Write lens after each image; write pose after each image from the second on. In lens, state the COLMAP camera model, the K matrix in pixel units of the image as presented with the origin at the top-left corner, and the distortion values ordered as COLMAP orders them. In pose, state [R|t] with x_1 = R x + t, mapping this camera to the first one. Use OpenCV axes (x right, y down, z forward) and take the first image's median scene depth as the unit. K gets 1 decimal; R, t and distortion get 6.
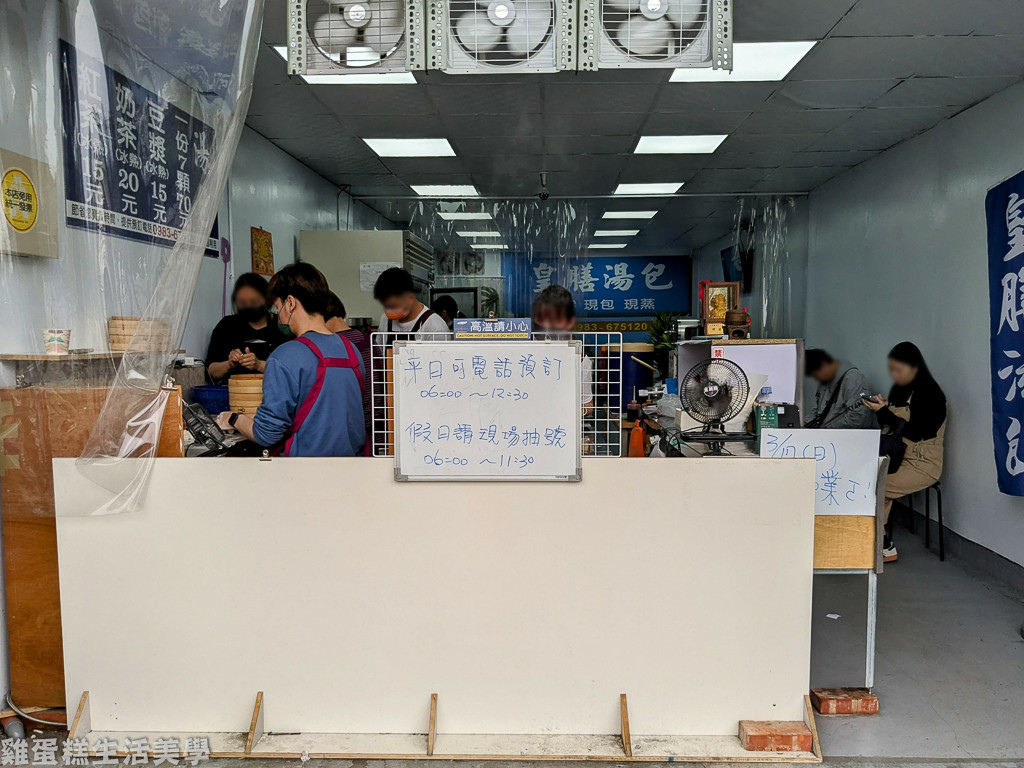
lens RADIAL K [[843.9, 0, 512.0], [0, 843.9, 384.0], [0, 0, 1]] dist [0.006064, 0.005313]
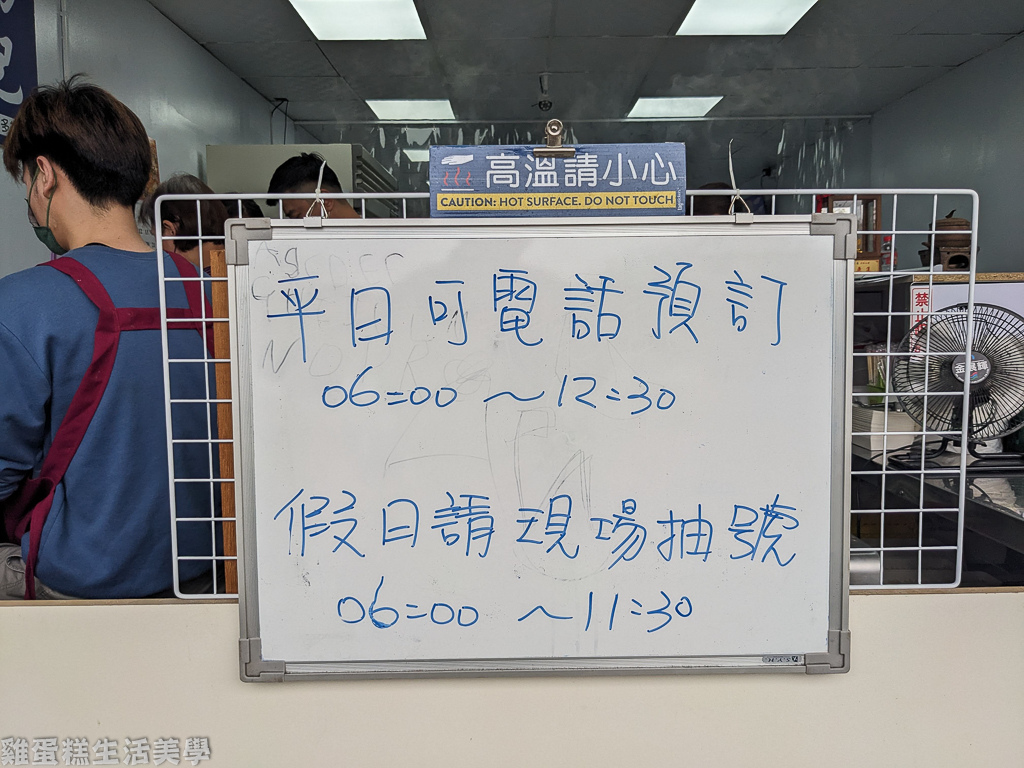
lens RADIAL K [[843.9, 0, 512.0], [0, 843.9, 384.0], [0, 0, 1]] dist [0.006064, 0.005313]
pose [[0.999414, -0.009986, 0.032750, -0.049642], [0.009028, 0.999531, 0.029271, -0.001017], [-0.033027, -0.028958, 0.999035, 0.689938]]
